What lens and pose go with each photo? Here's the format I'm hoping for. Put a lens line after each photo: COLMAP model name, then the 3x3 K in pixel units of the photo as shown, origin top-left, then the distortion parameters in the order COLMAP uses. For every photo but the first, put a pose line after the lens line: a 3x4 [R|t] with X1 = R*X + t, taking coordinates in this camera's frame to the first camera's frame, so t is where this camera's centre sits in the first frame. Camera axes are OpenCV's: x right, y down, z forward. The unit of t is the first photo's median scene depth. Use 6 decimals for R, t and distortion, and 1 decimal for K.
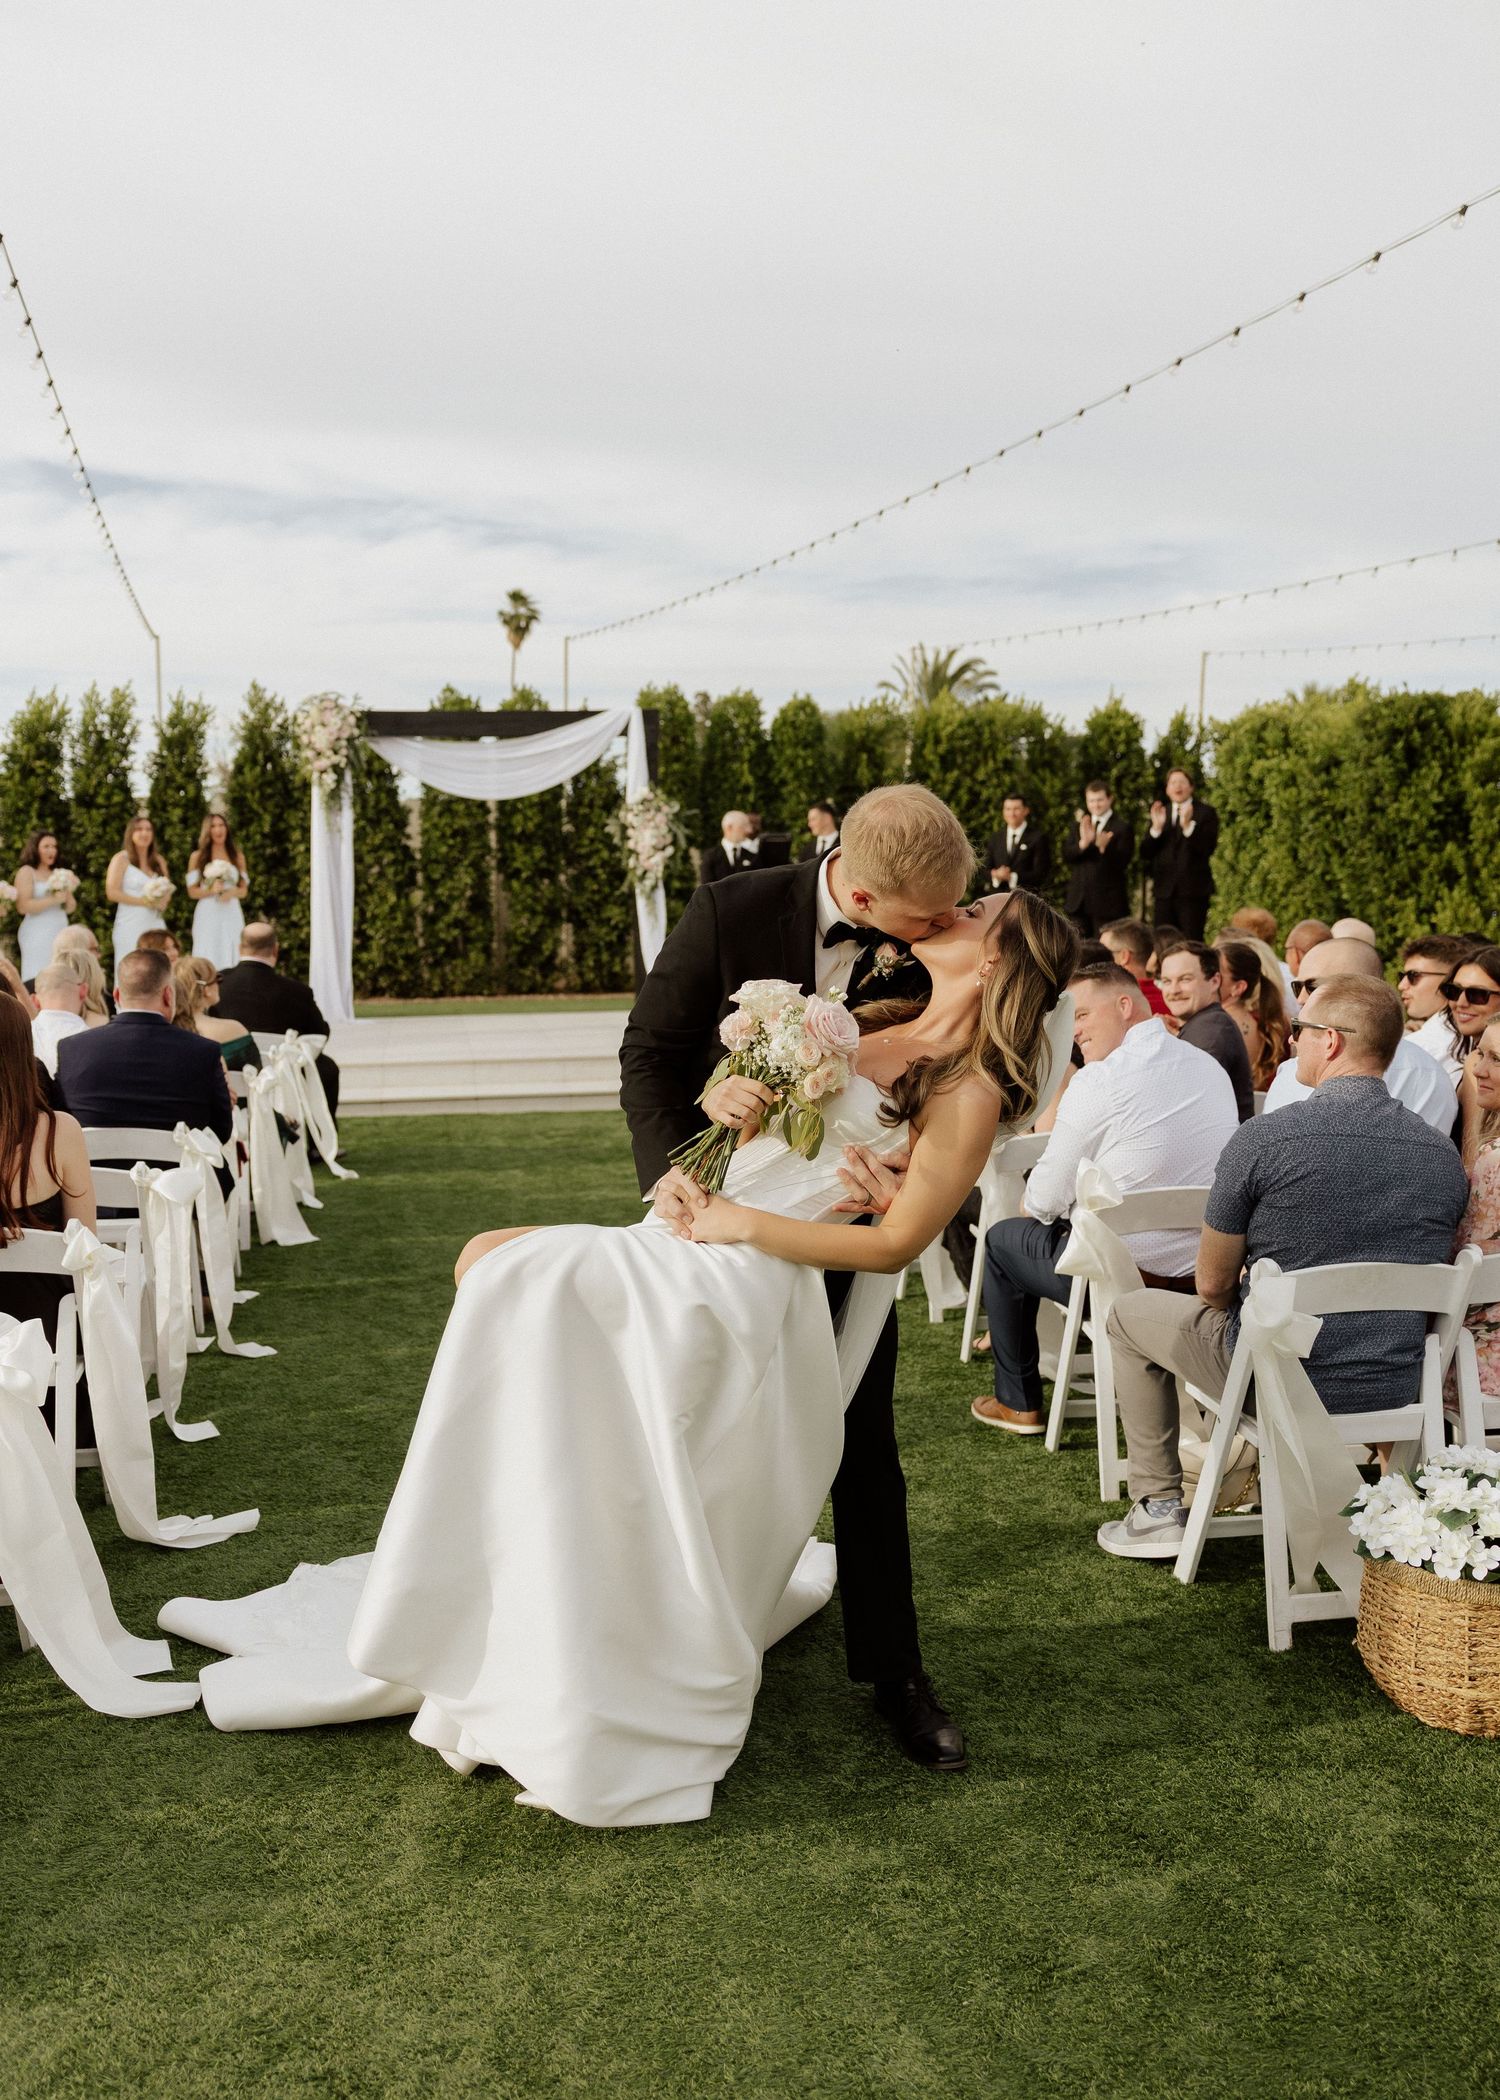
lens RADIAL K [[1760.0, 0, 706.5], [0, 1760.0, 968.8], [0, 0, 1]] dist [-0.028196, 0.004204]
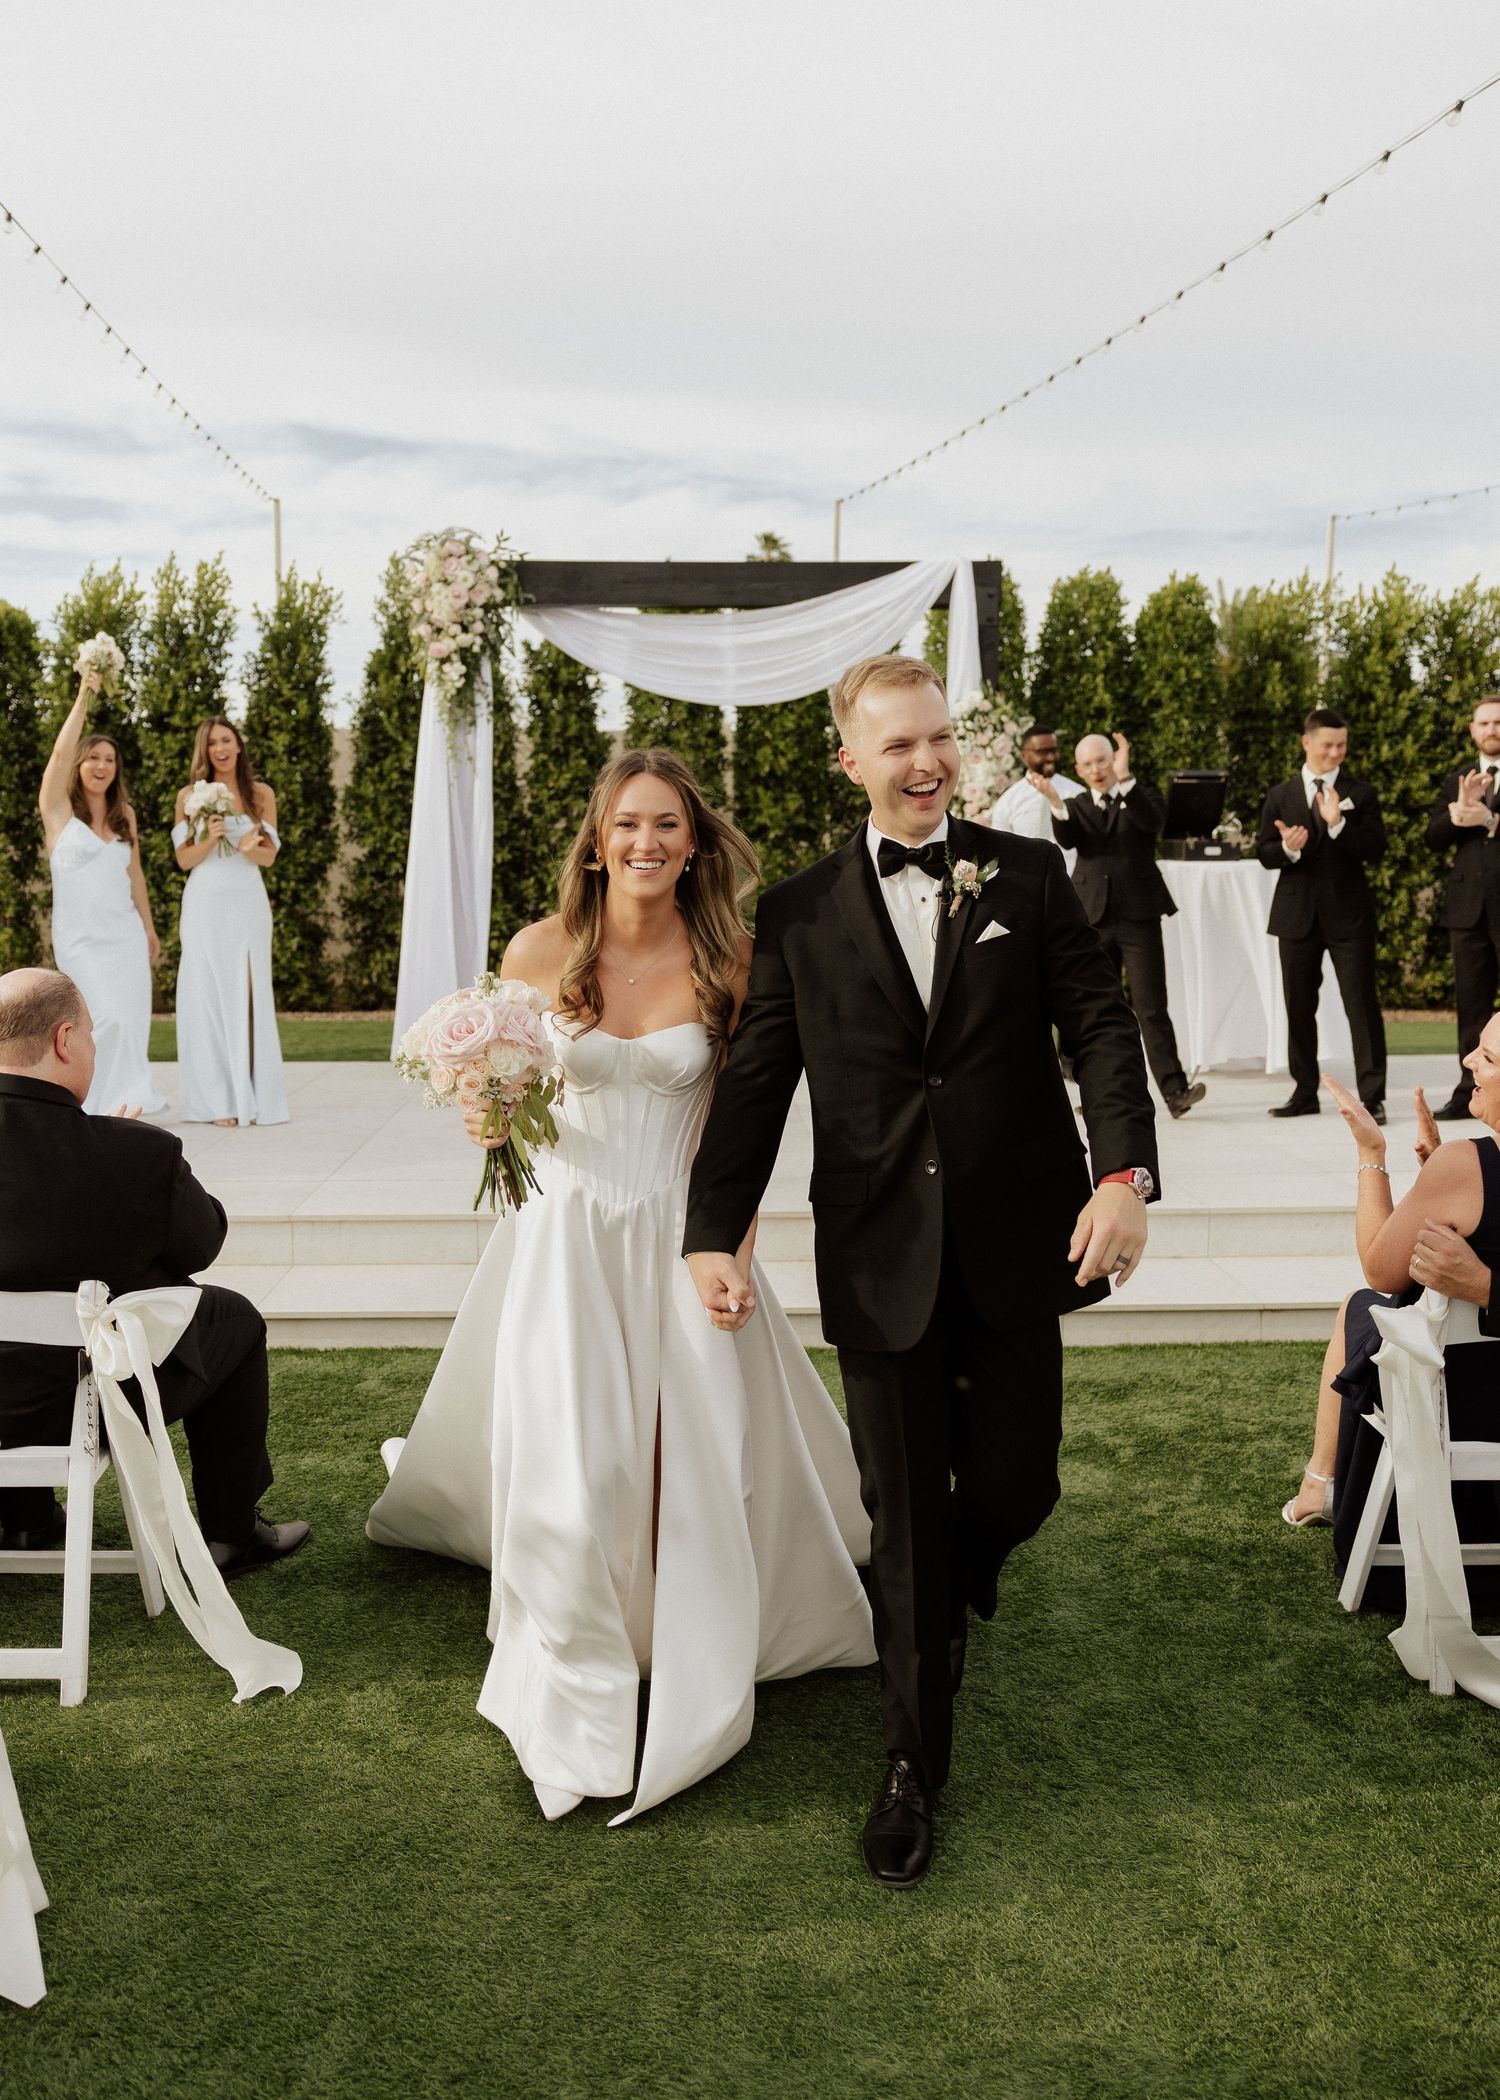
lens RADIAL K [[1760.0, 0, 710.8], [0, 1760.0, 975.4], [0, 0, 1]] dist [-0.028196, 0.004204]
pose [[0.990450, 0.024456, -0.135688, -0.033500], [-0.020764, 0.999377, 0.028555, -0.017926], [0.136302, -0.025465, 0.990340, 0.322095]]
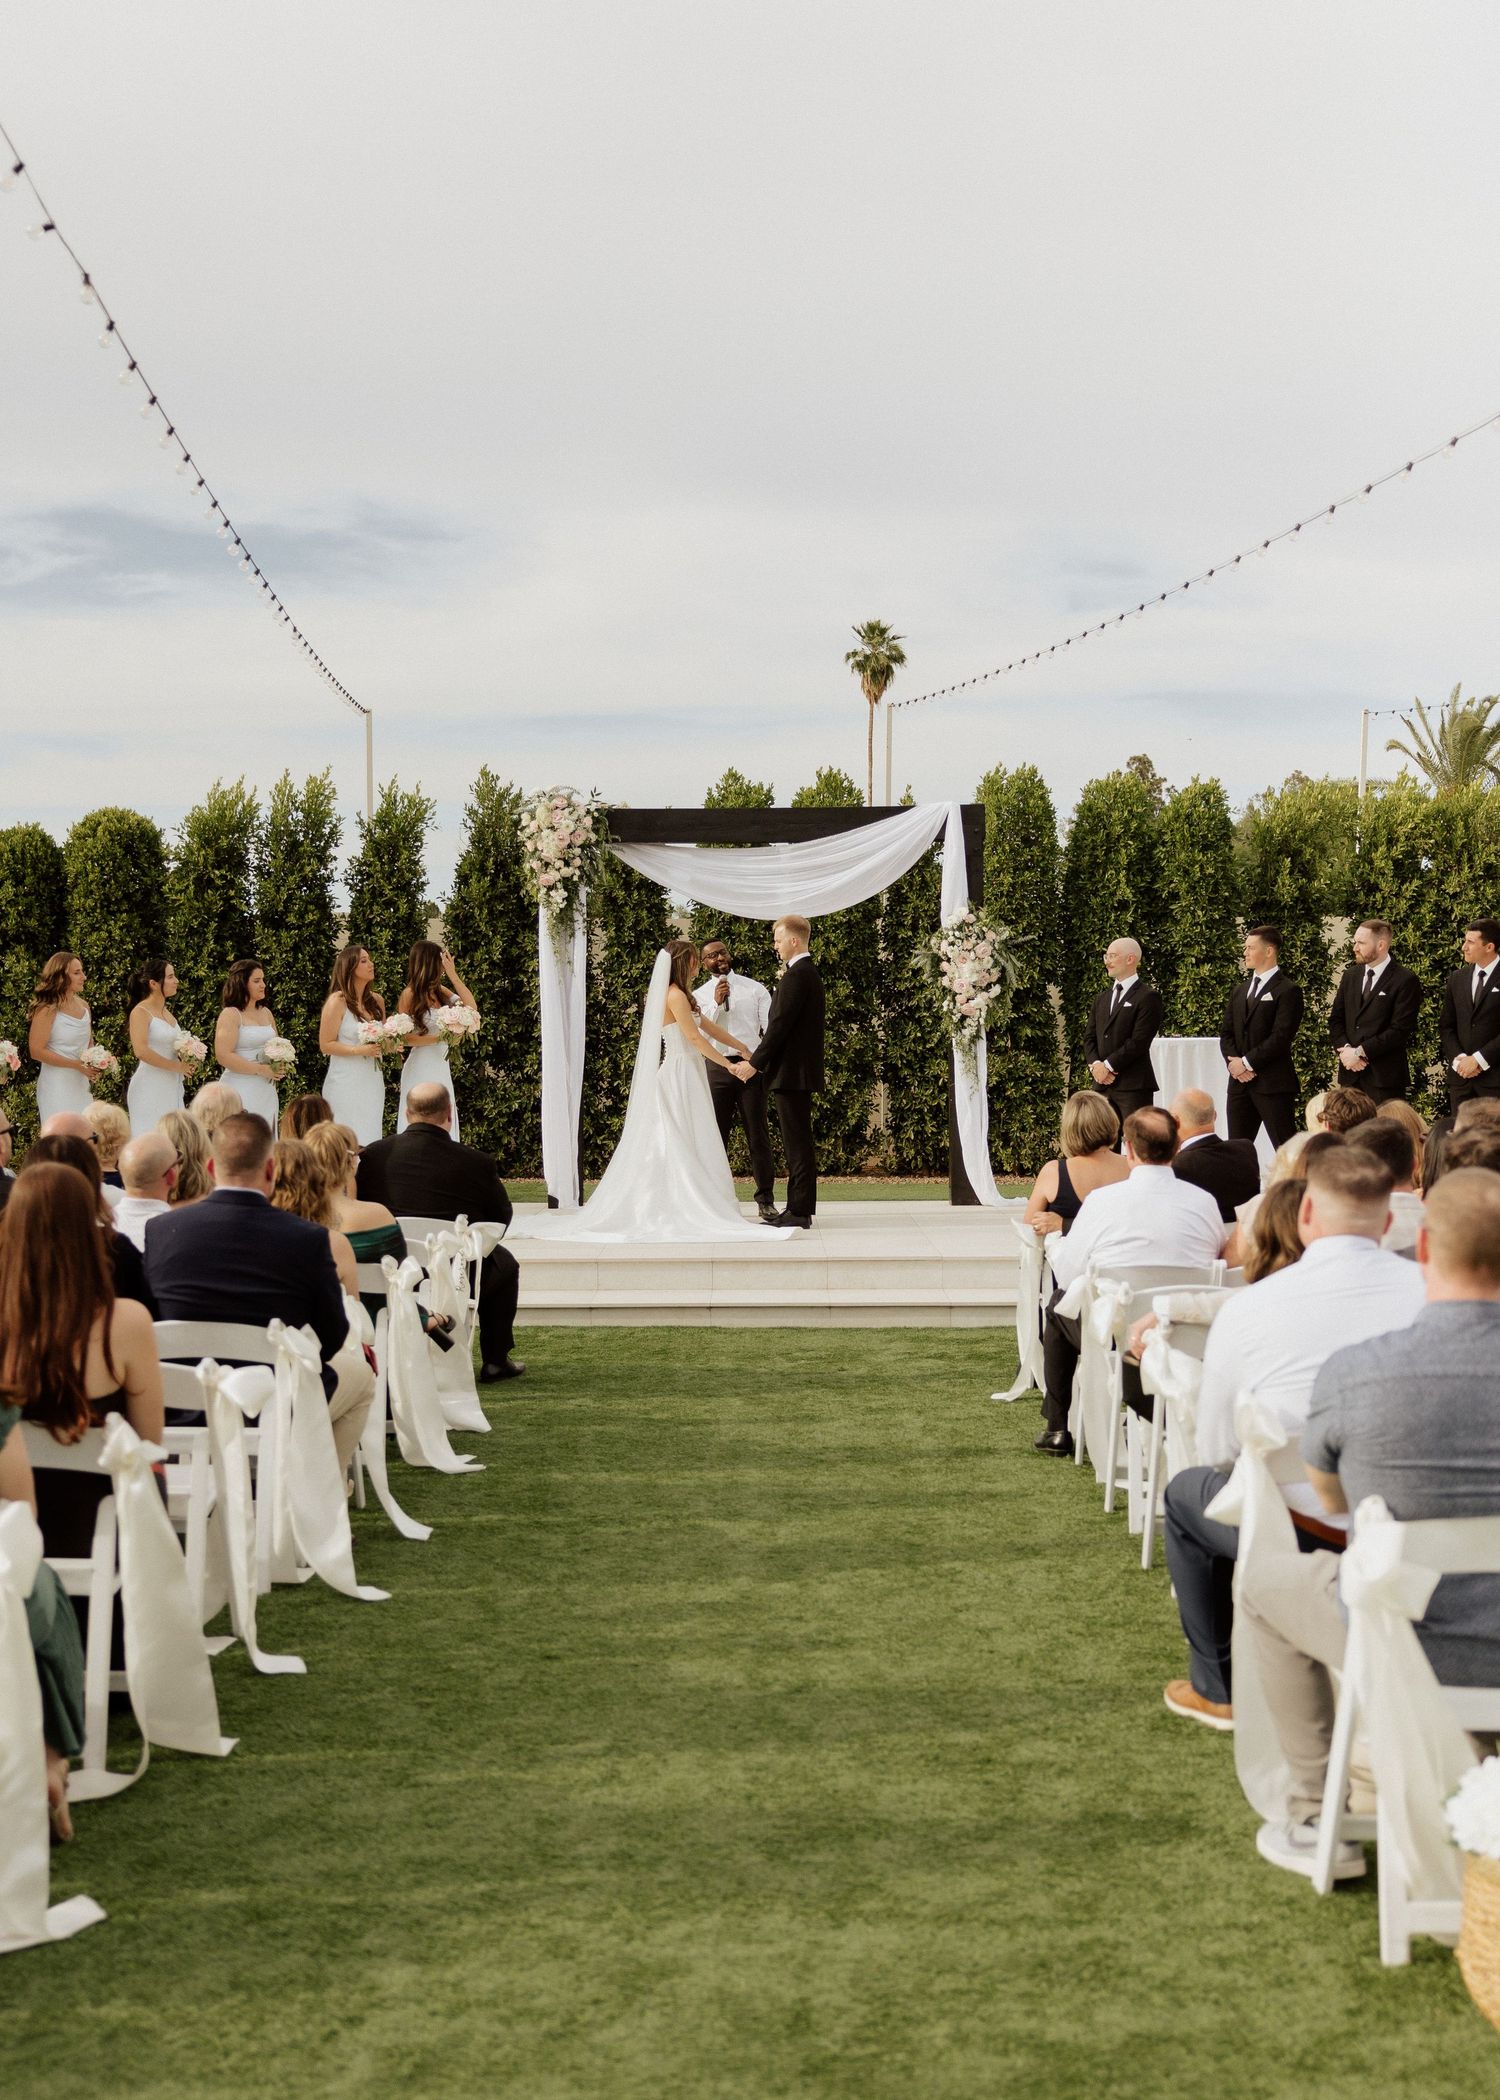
lens RADIAL K [[2443.8, 0, 718.9], [0, 2443.8, 1015.7], [0, 0, 1]] dist [0.003959, 0.000000]
pose [[0.984447, 0.009068, -0.175447, 0.038207], [-0.017798, 0.998677, -0.048251, -0.002495], [0.174777, 0.050623, 0.983306, -0.049061]]
